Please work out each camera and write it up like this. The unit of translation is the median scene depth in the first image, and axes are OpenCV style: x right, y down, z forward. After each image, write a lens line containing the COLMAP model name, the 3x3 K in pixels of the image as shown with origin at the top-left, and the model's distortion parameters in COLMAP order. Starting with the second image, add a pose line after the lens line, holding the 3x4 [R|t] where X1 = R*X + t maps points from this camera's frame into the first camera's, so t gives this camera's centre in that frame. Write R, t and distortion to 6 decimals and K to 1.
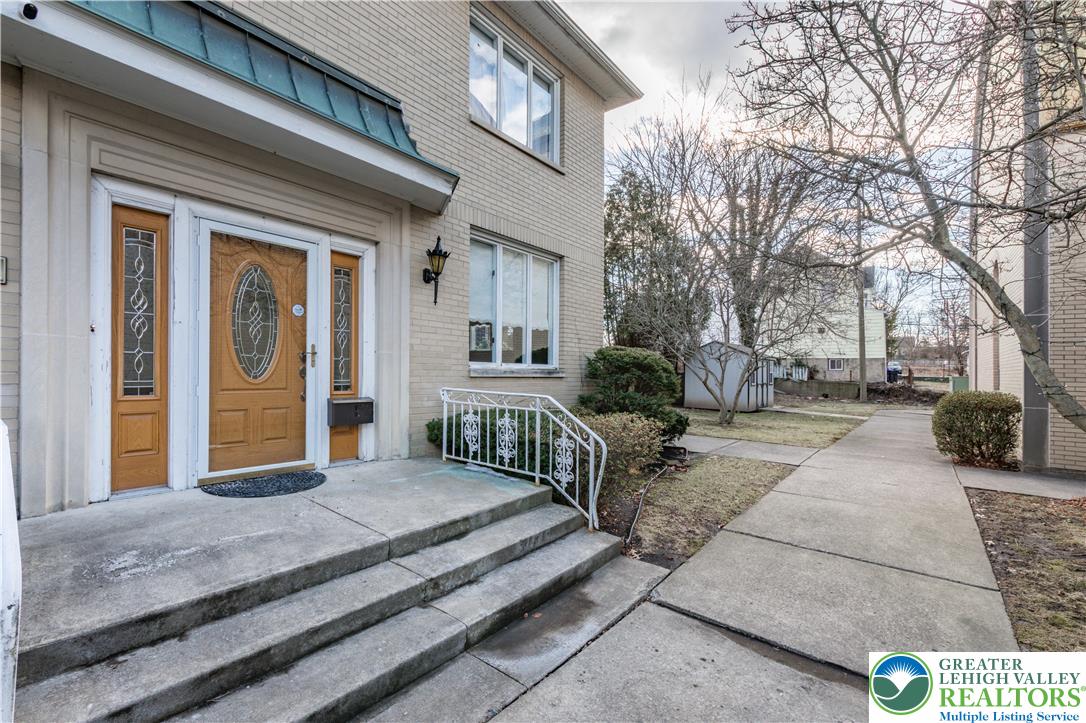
lens RADIAL K [[466.8, 0, 528.7], [0, 466.8, 379.7], [0, 0, 1]] dist [-0.000377, -0.000056]
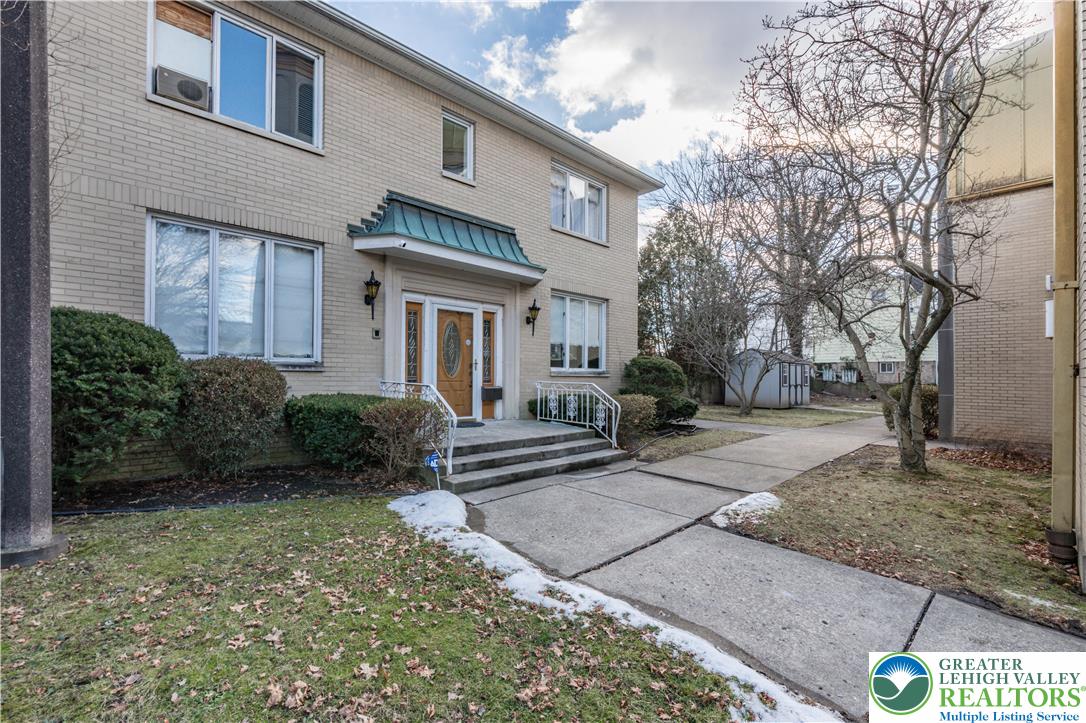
lens RADIAL K [[449.4, 0, 525.2], [0, 449.4, 397.8], [0, 0, 1]] dist [0.000596, -0.000085]
pose [[0.988342, -0.000607, -0.152251, 0.042375], [0.004575, 0.999659, 0.025713, 0.039339], [0.152183, -0.026110, 0.988007, -0.825076]]
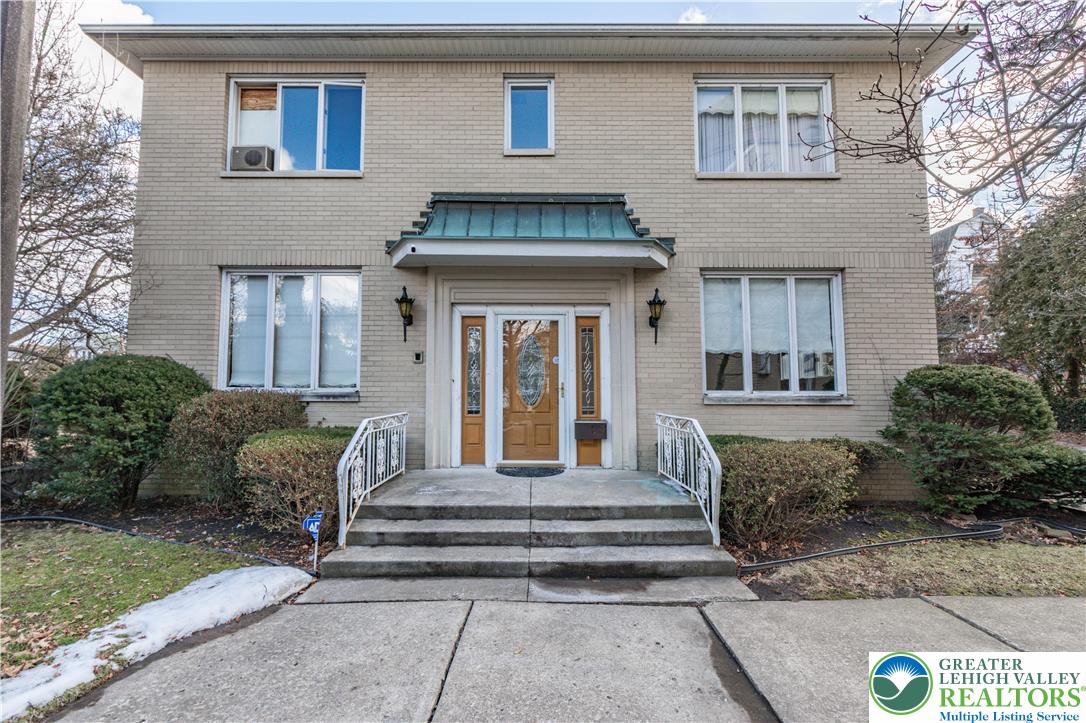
lens RADIAL K [[464.2, 0, 541.8], [0, 464.2, 385.5], [0, 0, 1]] dist [0.001558, 0.000227]
pose [[0.636194, -0.040613, -0.770459, 0.579256], [-0.006332, 0.998305, -0.057852, 0.018168], [0.771503, 0.041684, 0.634859, 0.014791]]
